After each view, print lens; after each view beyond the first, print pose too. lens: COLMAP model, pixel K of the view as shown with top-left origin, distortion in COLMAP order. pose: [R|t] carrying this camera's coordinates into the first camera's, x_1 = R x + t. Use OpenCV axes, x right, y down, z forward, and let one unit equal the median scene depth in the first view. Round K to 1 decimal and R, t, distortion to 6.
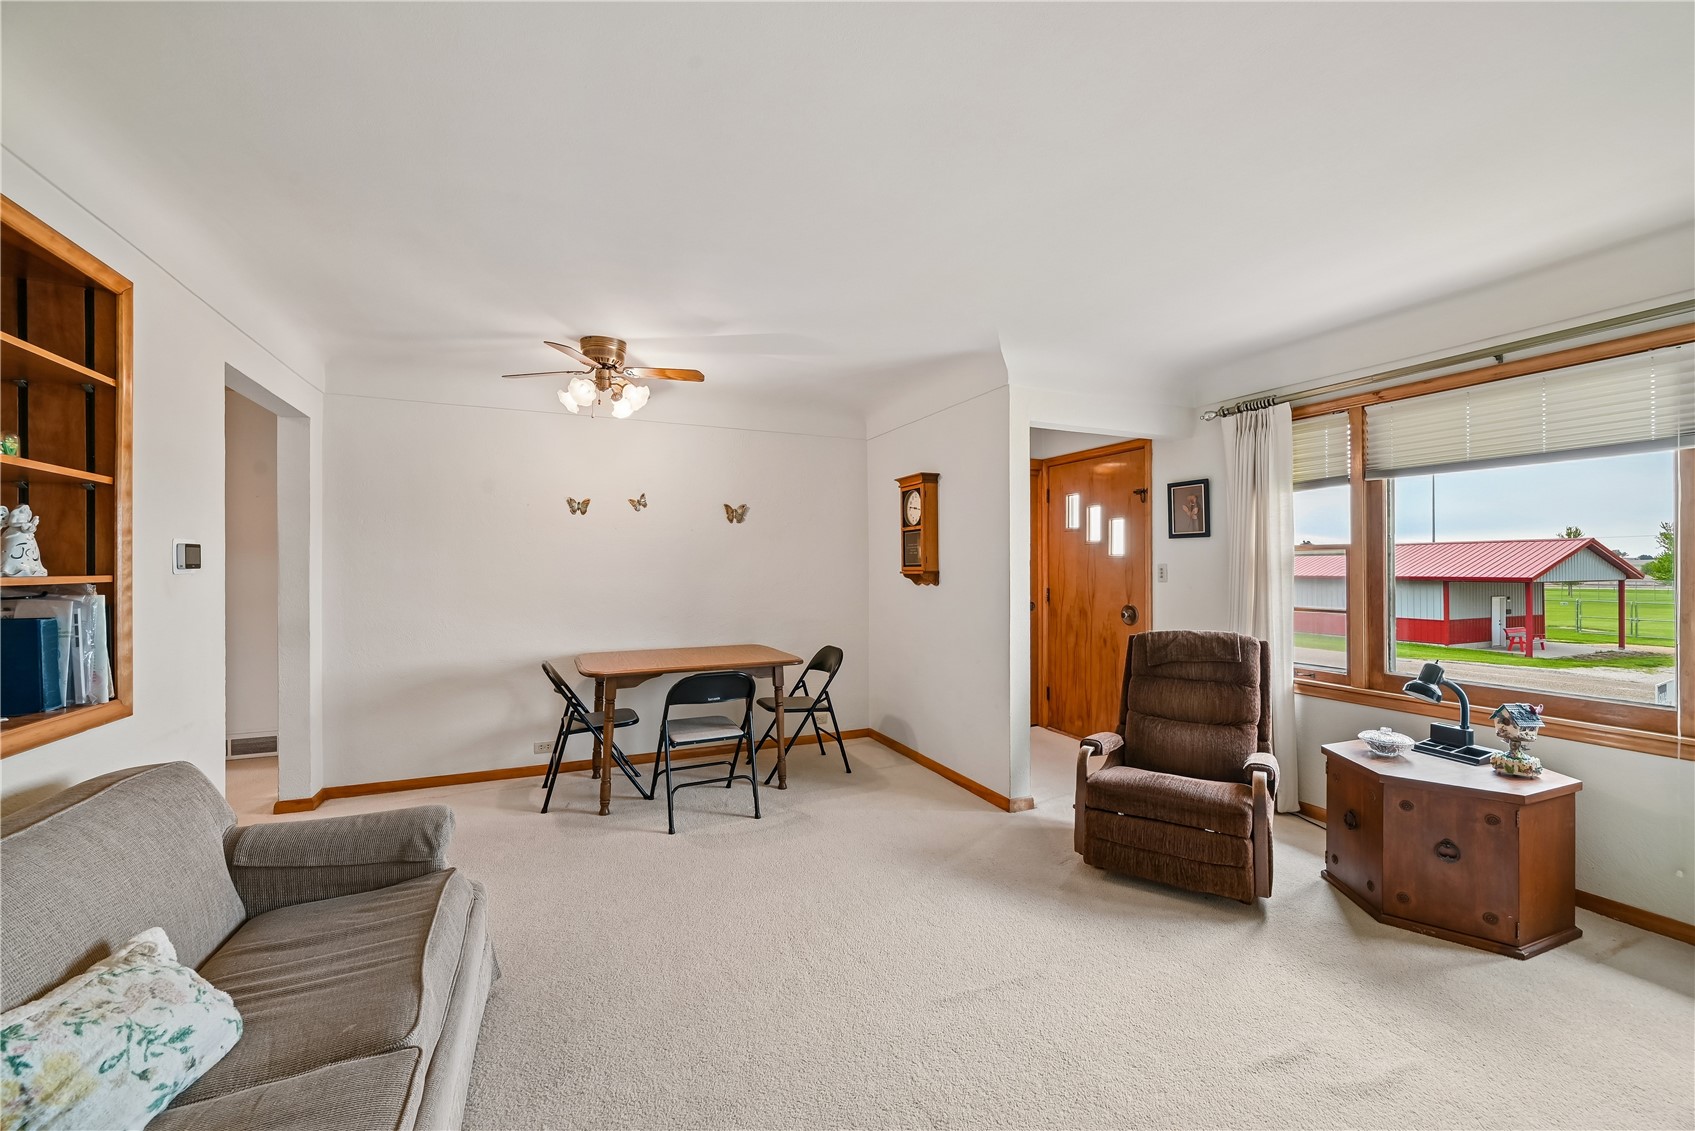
lens RADIAL K [[670.4, 0, 849.1], [0, 670.4, 564.8], [0, 0, 1]] dist [-0.001501, 0.000827]
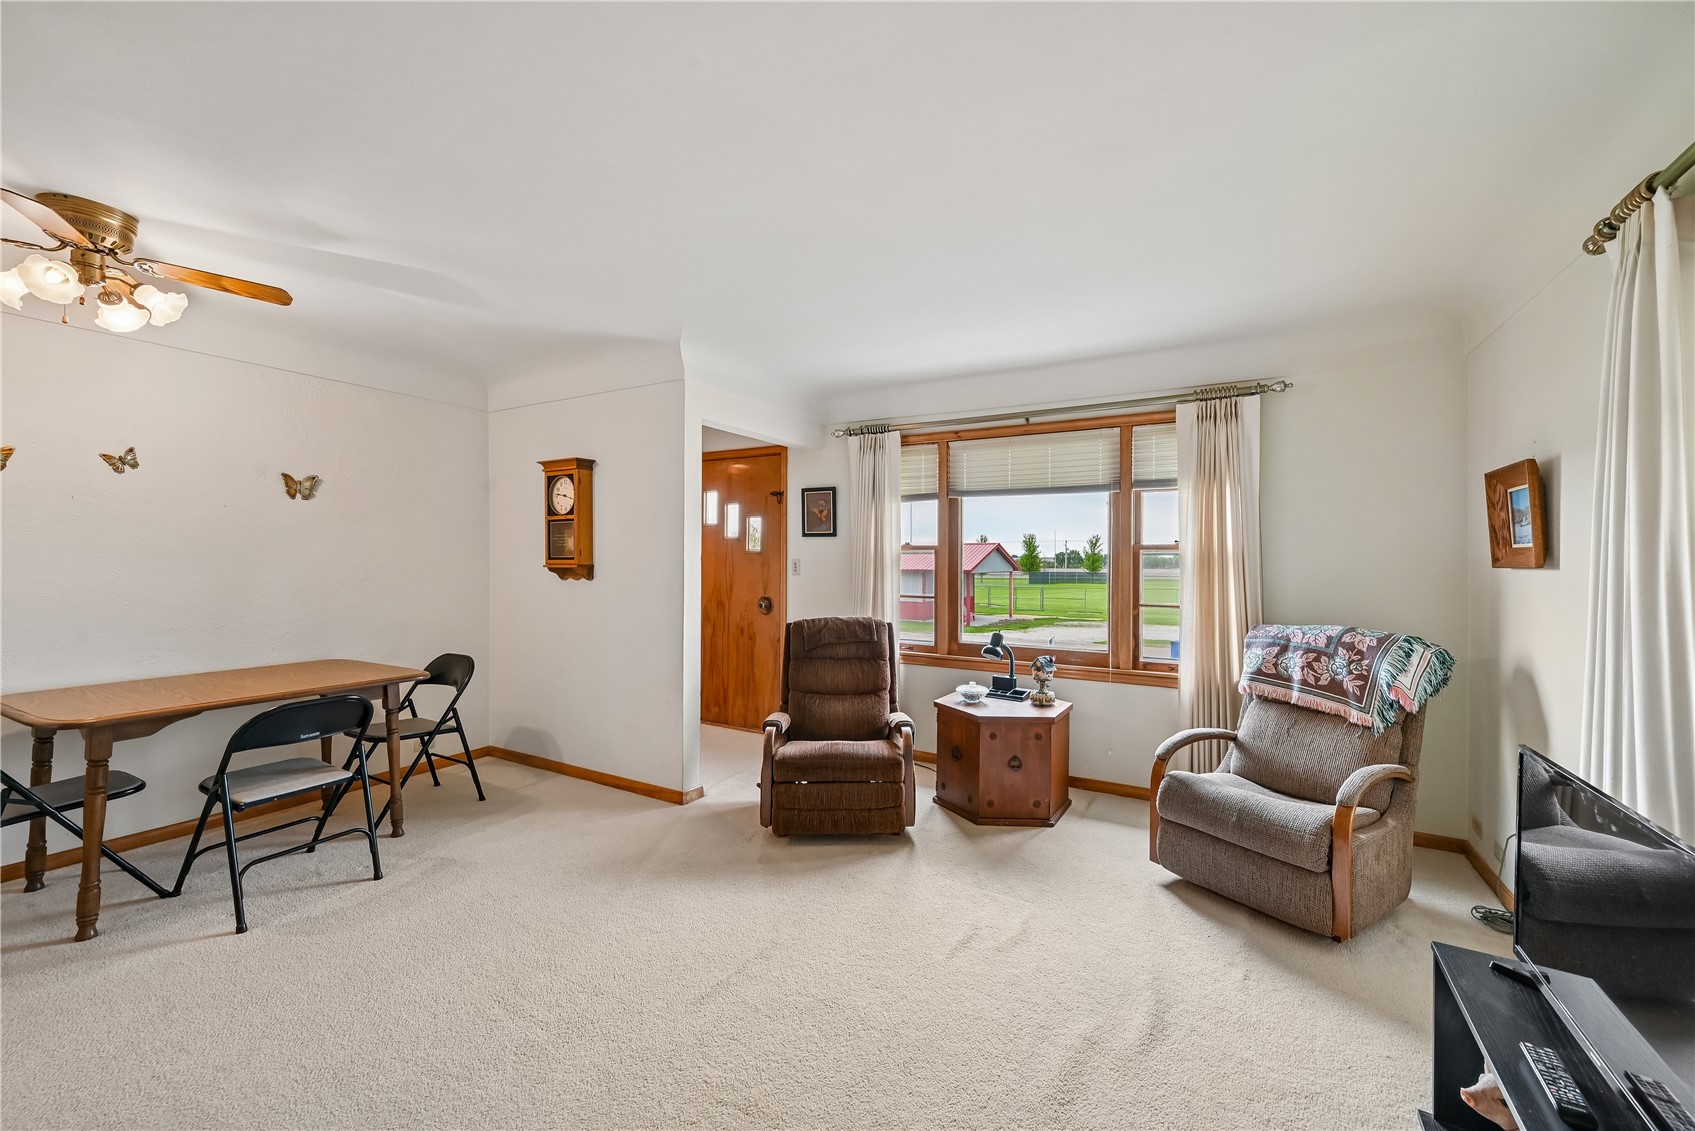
lens RADIAL K [[670.4, 0, 849.9], [0, 670.4, 562.1], [0, 0, 1]] dist [-0.001501, 0.000827]
pose [[0.806328, 0.006122, 0.591437, -0.158968], [-0.009913, 0.999946, 0.003163, -0.001089], [-0.591386, -0.008413, 0.806345, 0.043324]]
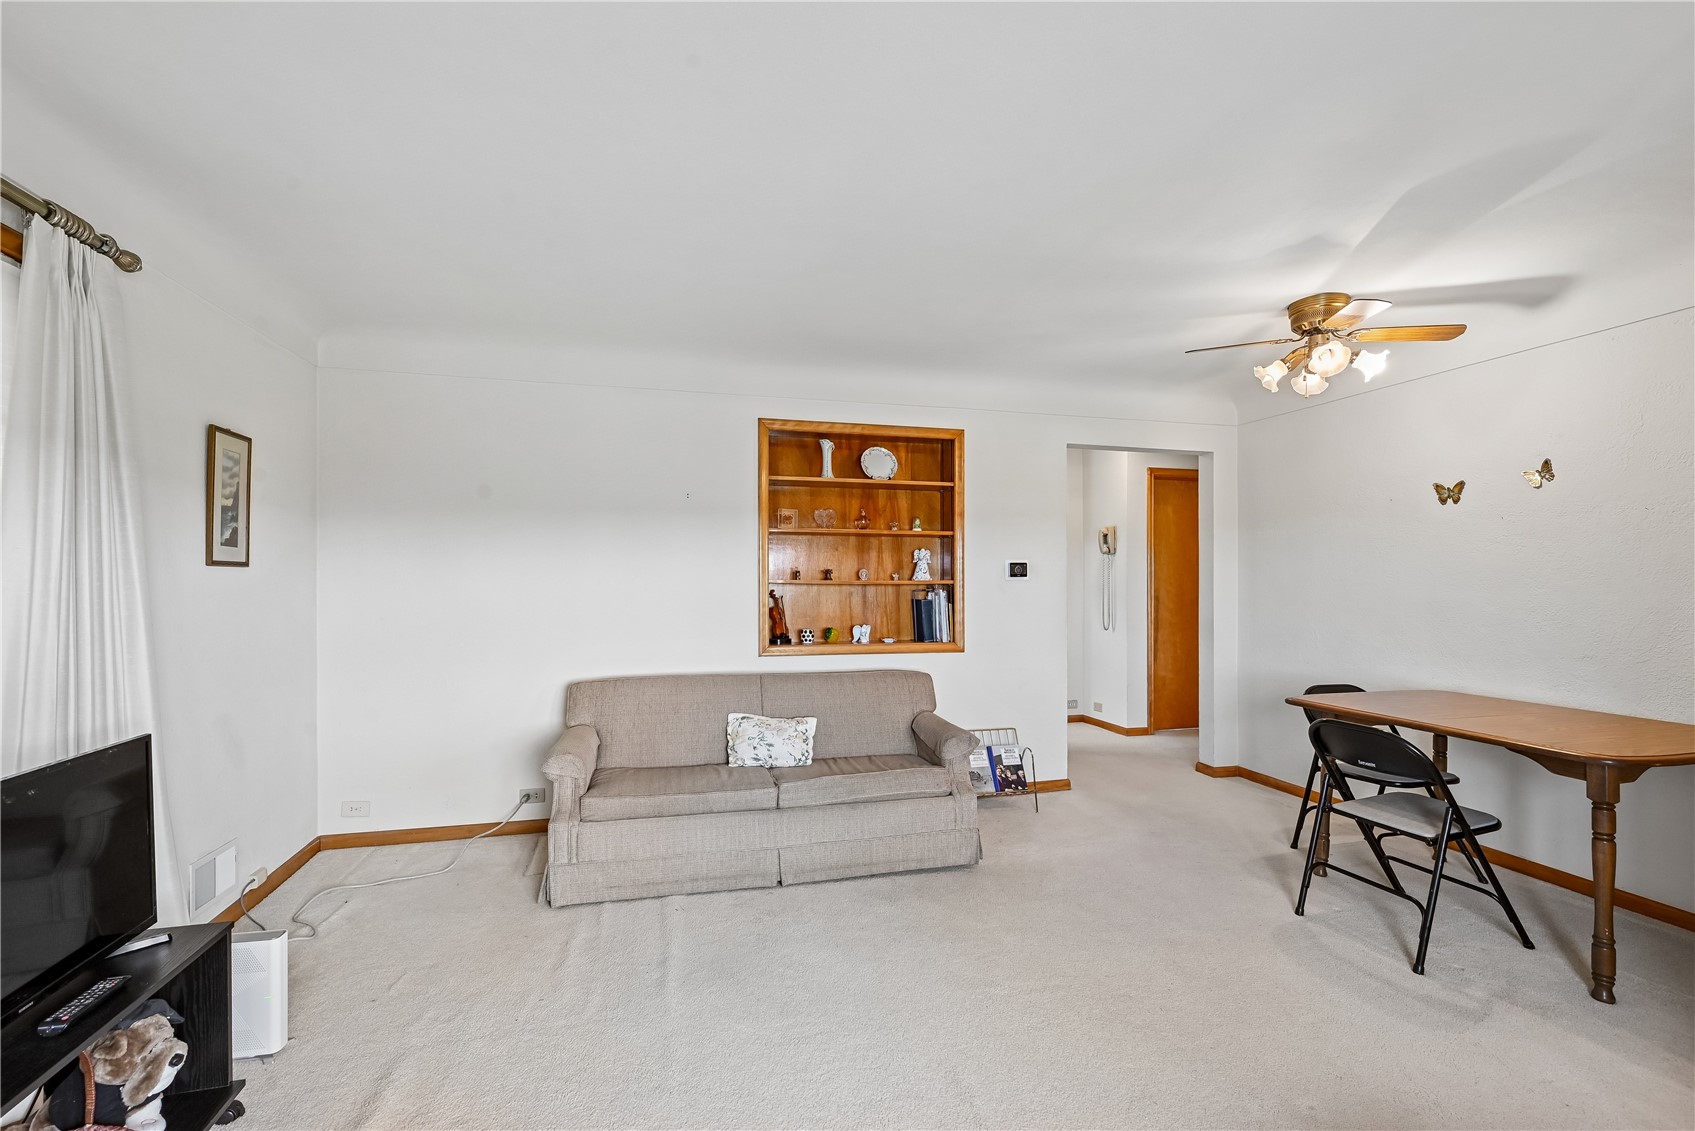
lens RADIAL K [[745.2, 0, 852.8], [0, 745.2, 576.6], [0, 0, 1]] dist [-0.005250, -0.000275]
pose [[-0.162550, 0.000192, -0.986700, 0.641967], [0.006425, 0.999979, -0.000864, 0.002602], [0.986679, -0.006480, -0.162548, 0.594493]]
